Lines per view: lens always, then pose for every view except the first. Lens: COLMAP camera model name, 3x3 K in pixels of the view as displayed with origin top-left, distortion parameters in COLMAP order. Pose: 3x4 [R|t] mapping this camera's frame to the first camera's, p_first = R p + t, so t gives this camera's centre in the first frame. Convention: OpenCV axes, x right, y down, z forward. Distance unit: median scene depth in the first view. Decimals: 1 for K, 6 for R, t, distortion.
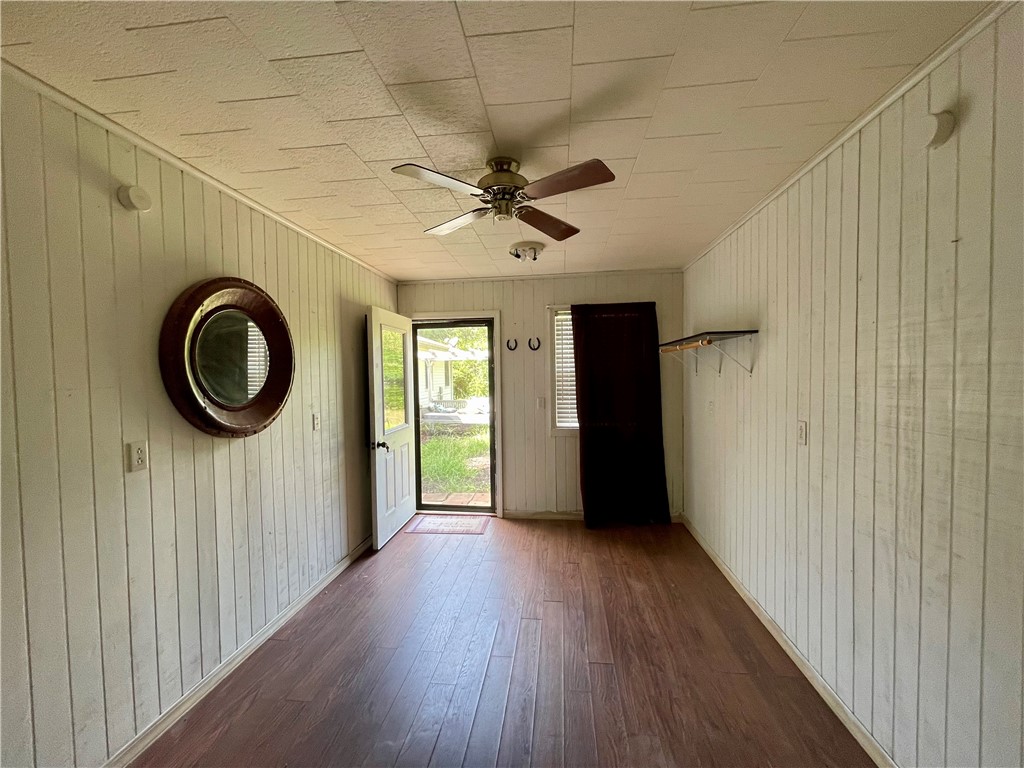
lens RADIAL K [[413.0, 0, 512.0], [0, 413.0, 384.0], [0, 0, 1]] dist [-0.003893, 0.000580]
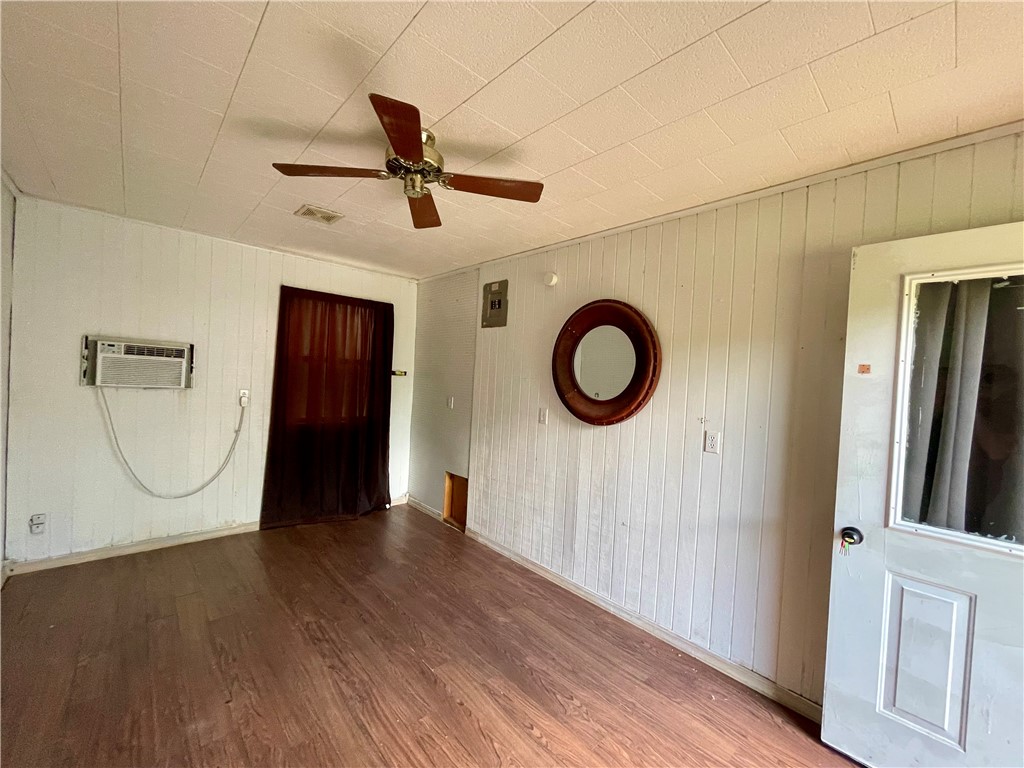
lens RADIAL K [[413.0, 0, 512.0], [0, 413.0, 384.0], [0, 0, 1]] dist [-0.003893, 0.000580]
pose [[-0.644531, -0.008062, -0.764536, 0.445091], [-0.062324, 0.997171, 0.042026, -0.030695], [0.762034, 0.074736, -0.643210, 1.486590]]
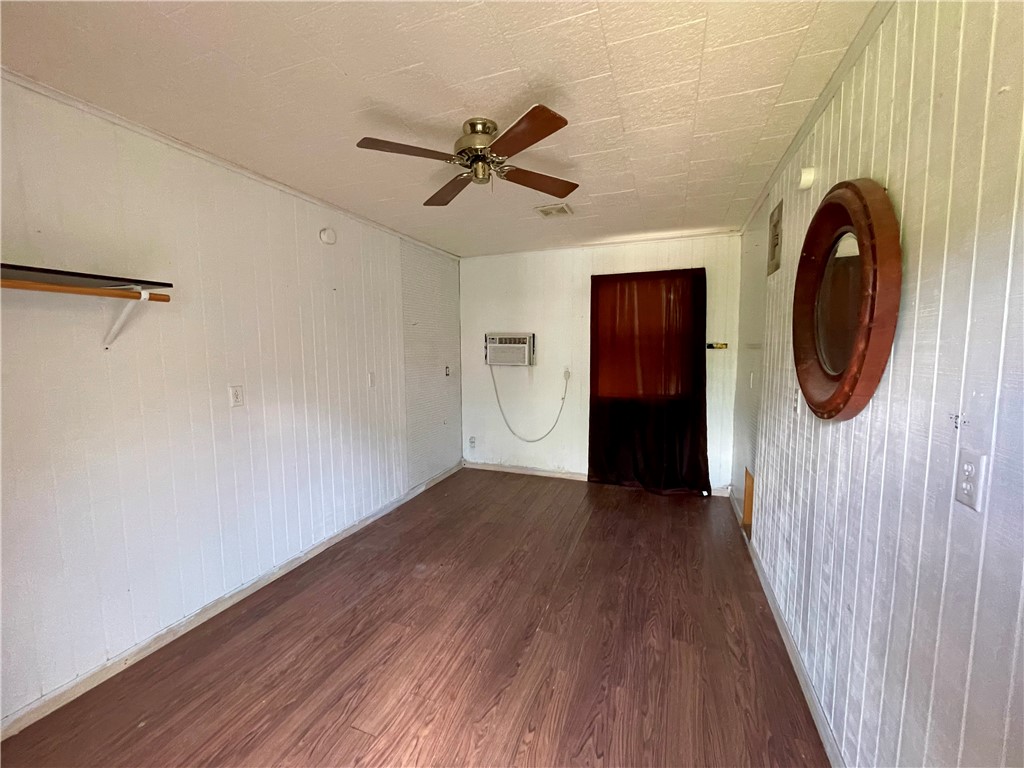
lens RADIAL K [[413.0, 0, 512.0], [0, 413.0, 384.0], [0, 0, 1]] dist [-0.003893, 0.000580]
pose [[-0.970699, -0.001166, 0.240298, -0.279279], [0.026224, 0.993502, 0.110755, -0.020929], [-0.238865, 0.113811, -0.964360, 1.673223]]
